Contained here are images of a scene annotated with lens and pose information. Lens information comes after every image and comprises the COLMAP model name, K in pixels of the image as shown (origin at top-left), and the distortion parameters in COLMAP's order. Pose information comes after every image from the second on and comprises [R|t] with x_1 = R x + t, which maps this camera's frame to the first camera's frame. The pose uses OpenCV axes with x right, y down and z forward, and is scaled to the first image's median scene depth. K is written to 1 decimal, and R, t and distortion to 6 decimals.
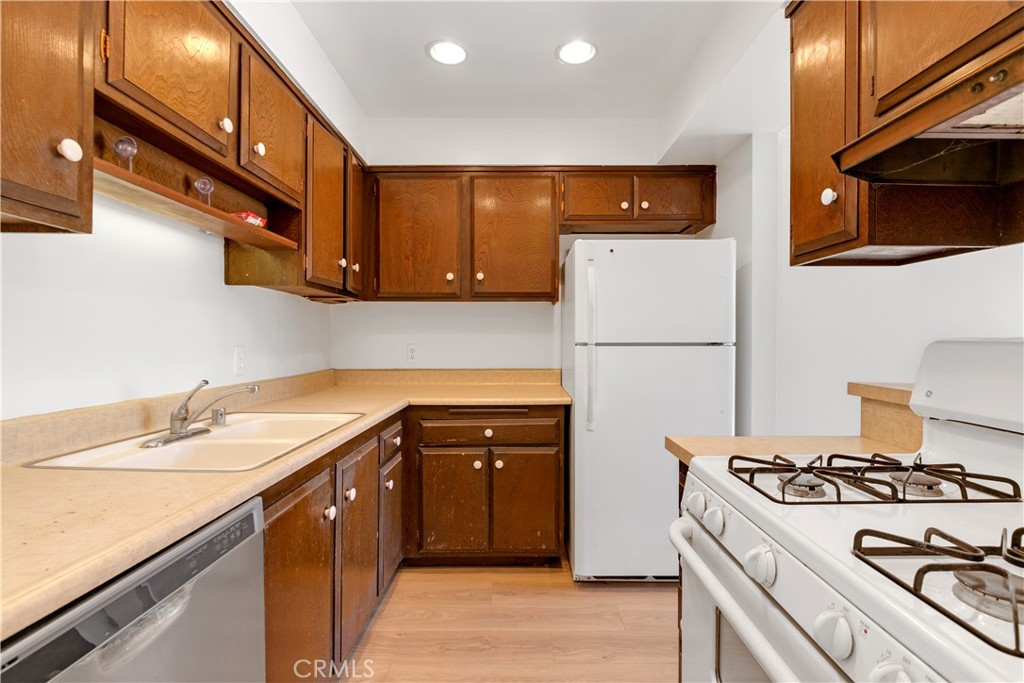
lens RADIAL K [[476.6, 0, 511.3], [0, 476.6, 343.3], [0, 0, 1]] dist [-0.000950, -0.000306]
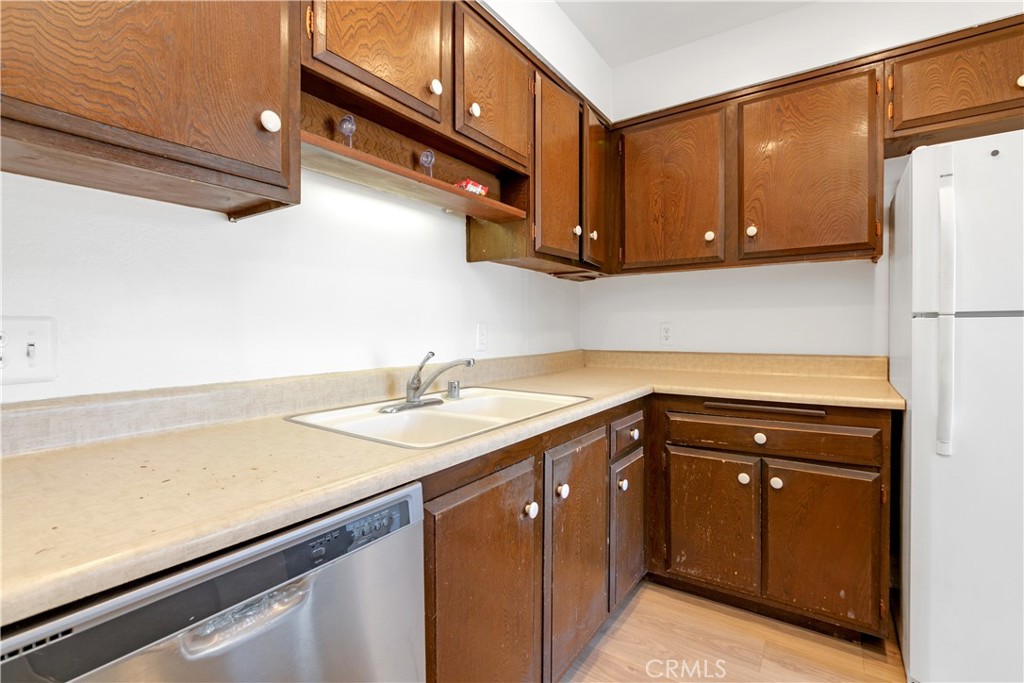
lens RADIAL K [[464.4, 0, 513.2], [0, 464.4, 334.6], [0, 0, 1]] dist [-0.001379, -0.000964]
pose [[0.829502, 0.003350, -0.558494, 0.041861], [-0.000961, 0.999989, 0.004570, 0.027362], [0.558503, -0.003254, 0.829496, 0.212680]]
